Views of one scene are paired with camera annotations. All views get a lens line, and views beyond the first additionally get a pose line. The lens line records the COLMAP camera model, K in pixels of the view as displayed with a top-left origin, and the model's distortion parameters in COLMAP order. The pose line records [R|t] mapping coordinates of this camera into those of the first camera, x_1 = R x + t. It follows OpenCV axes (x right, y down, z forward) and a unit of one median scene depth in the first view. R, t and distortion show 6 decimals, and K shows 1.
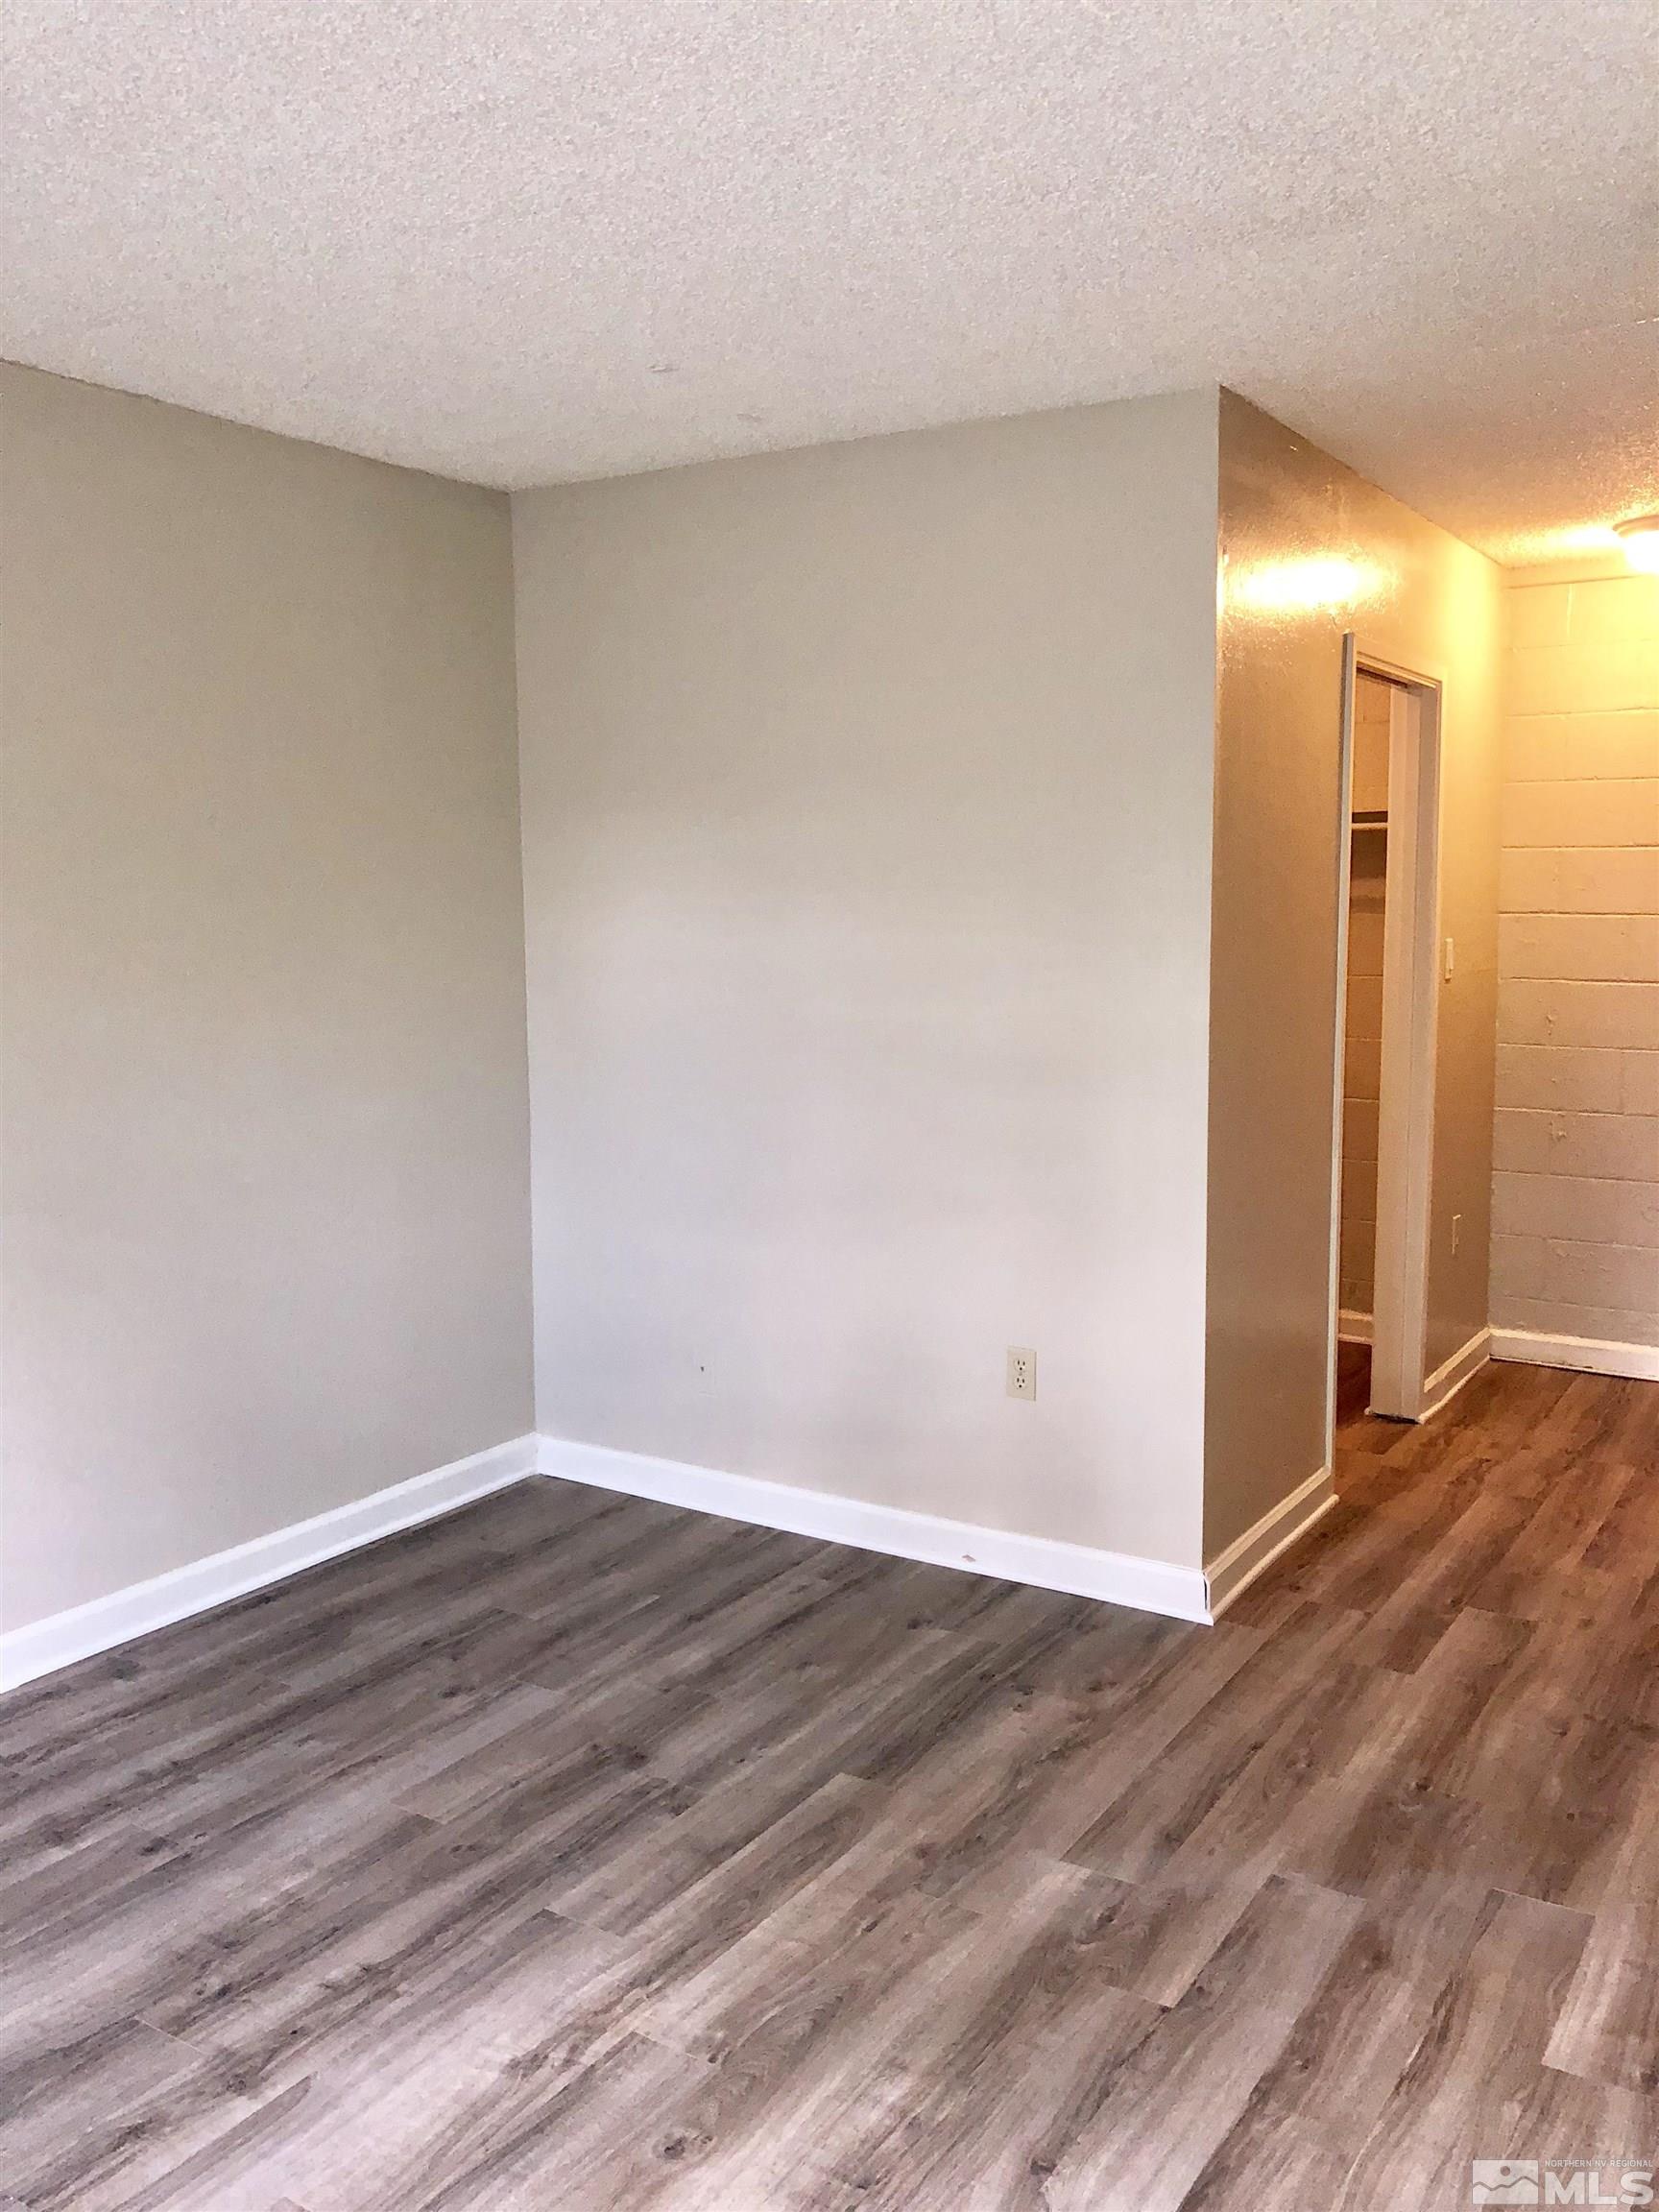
lens RADIAL K [[1806.0, 0, 830.6], [0, 1806.0, 1104.7], [0, 0, 1]] dist [0.033537, -0.021707]
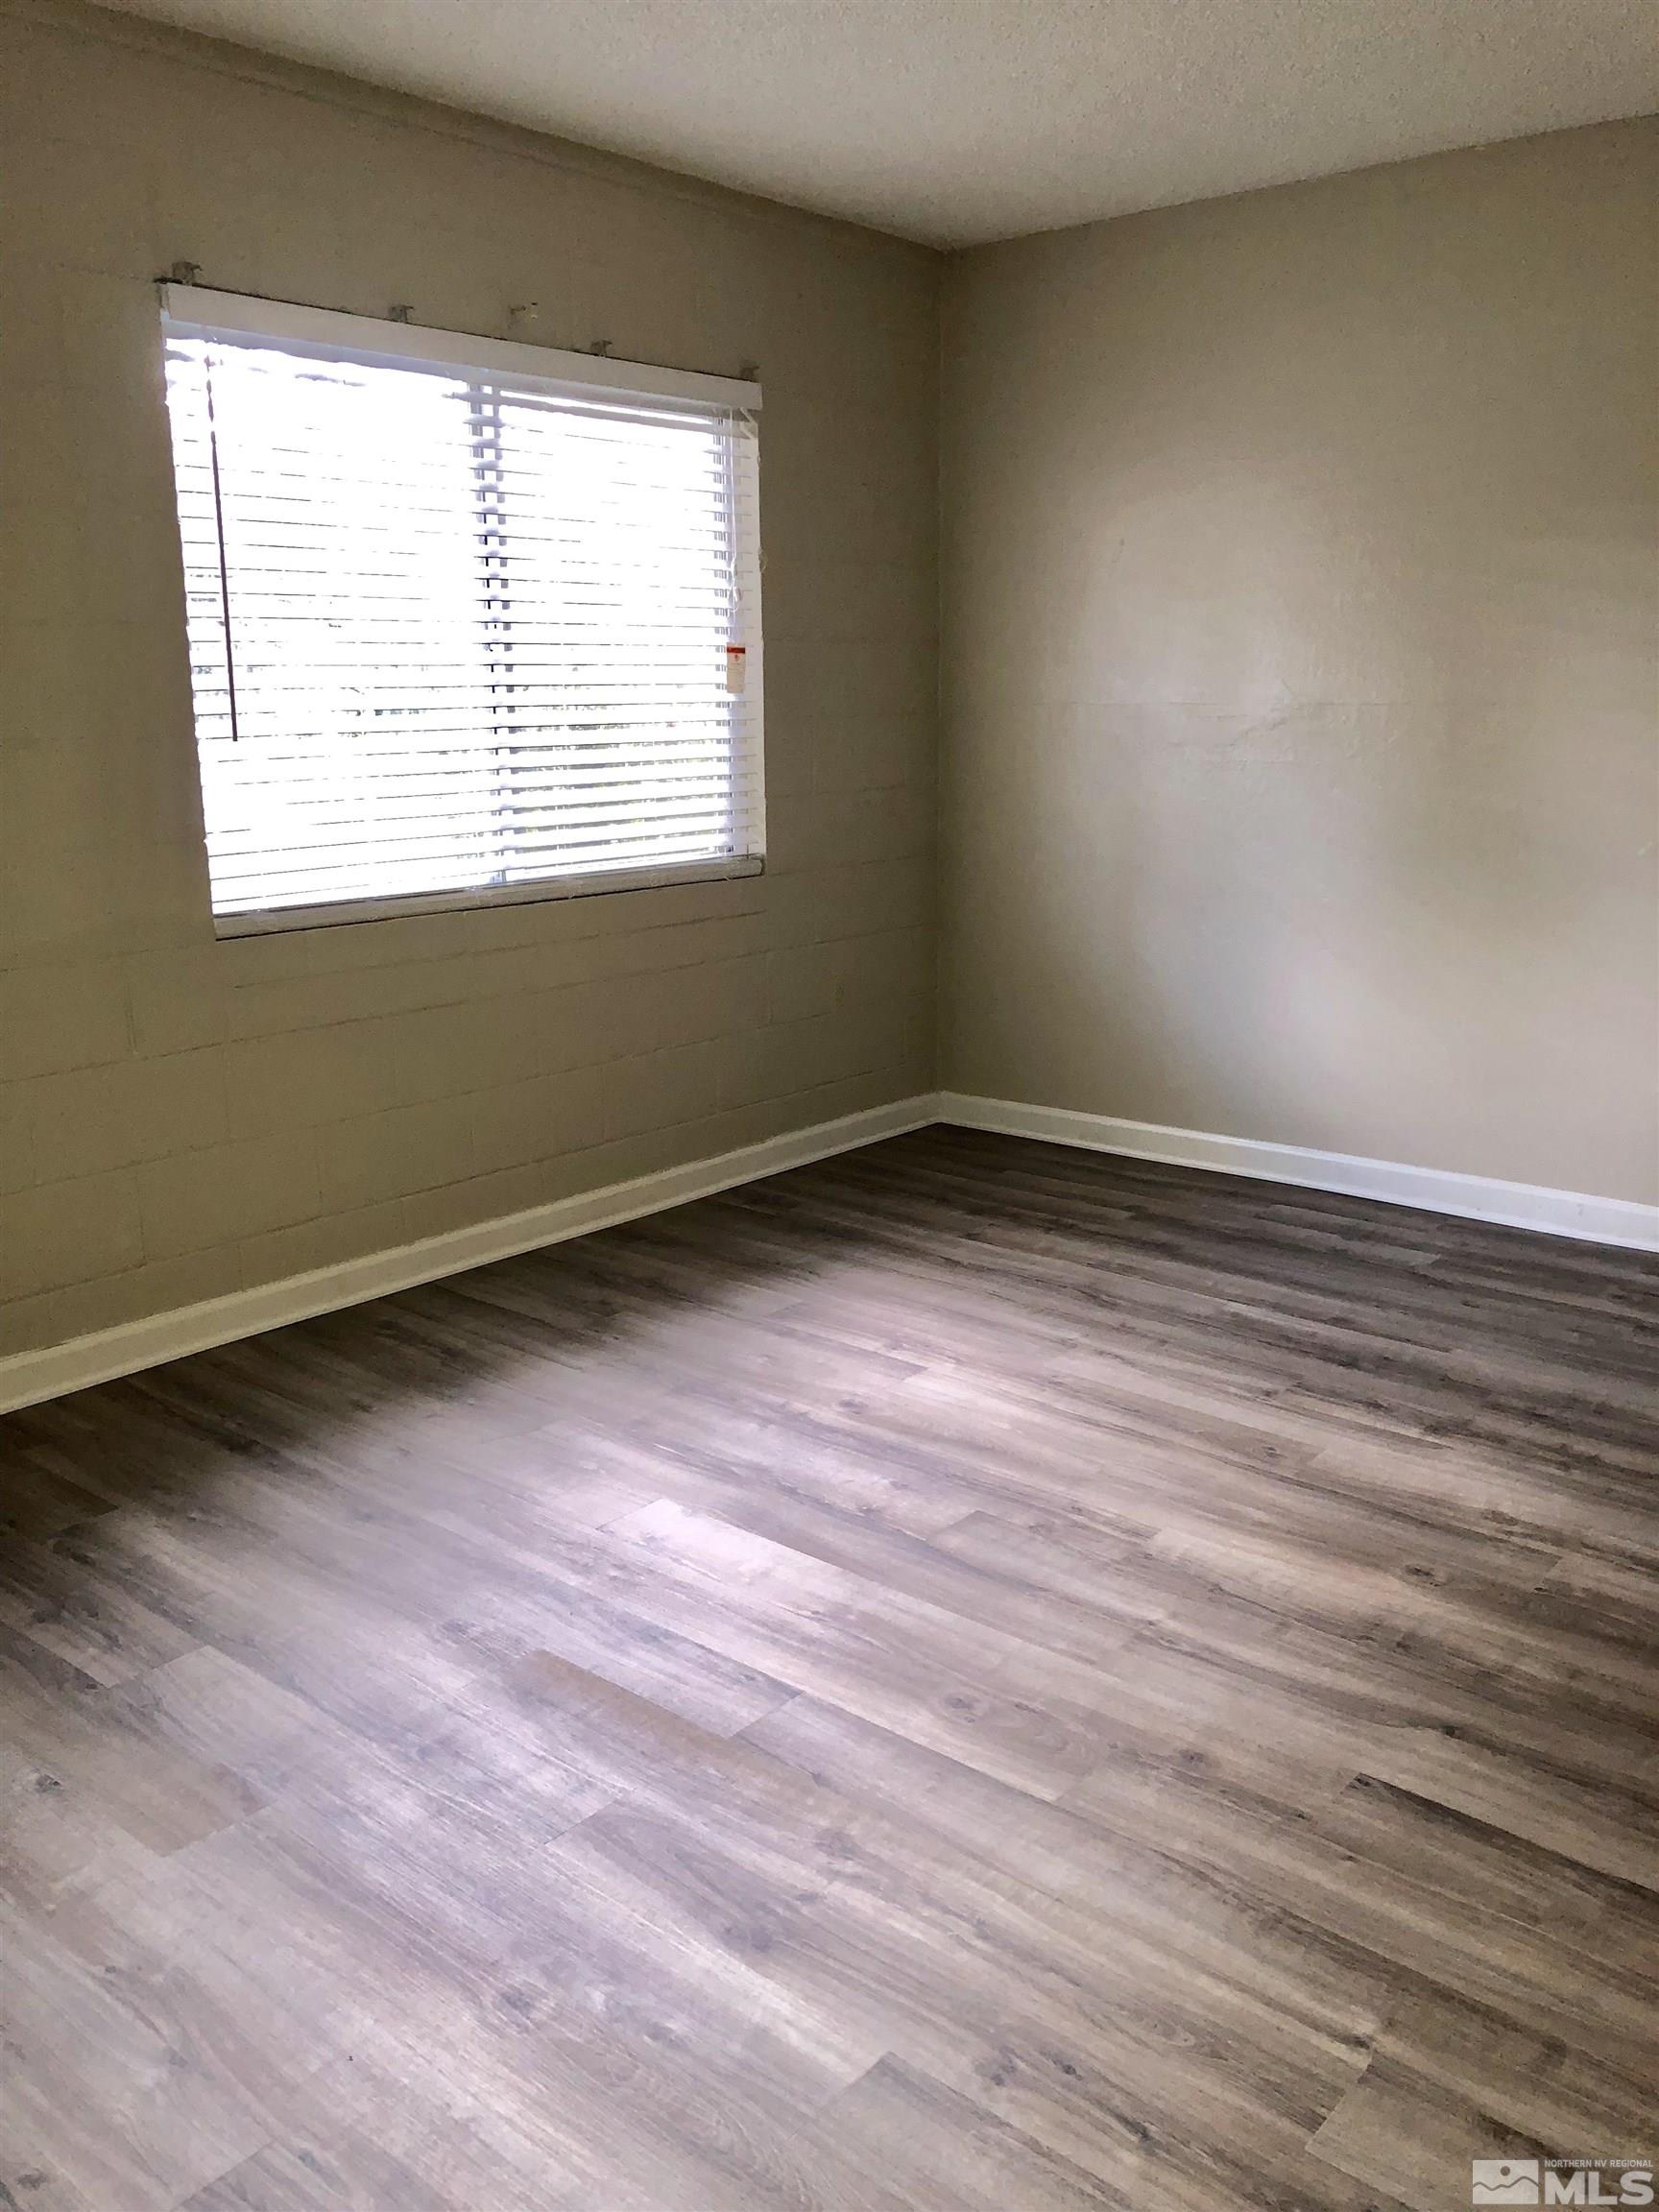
lens RADIAL K [[1806.0, 0, 823.5], [0, 1806.0, 1097.3], [0, 0, 1]] dist [0.033537, -0.021707]
pose [[-0.131477, 0.227123, -0.964950, 1.022739], [-0.100870, 0.965283, 0.240945, -0.004426], [0.986174, 0.129014, -0.104002, 0.630756]]
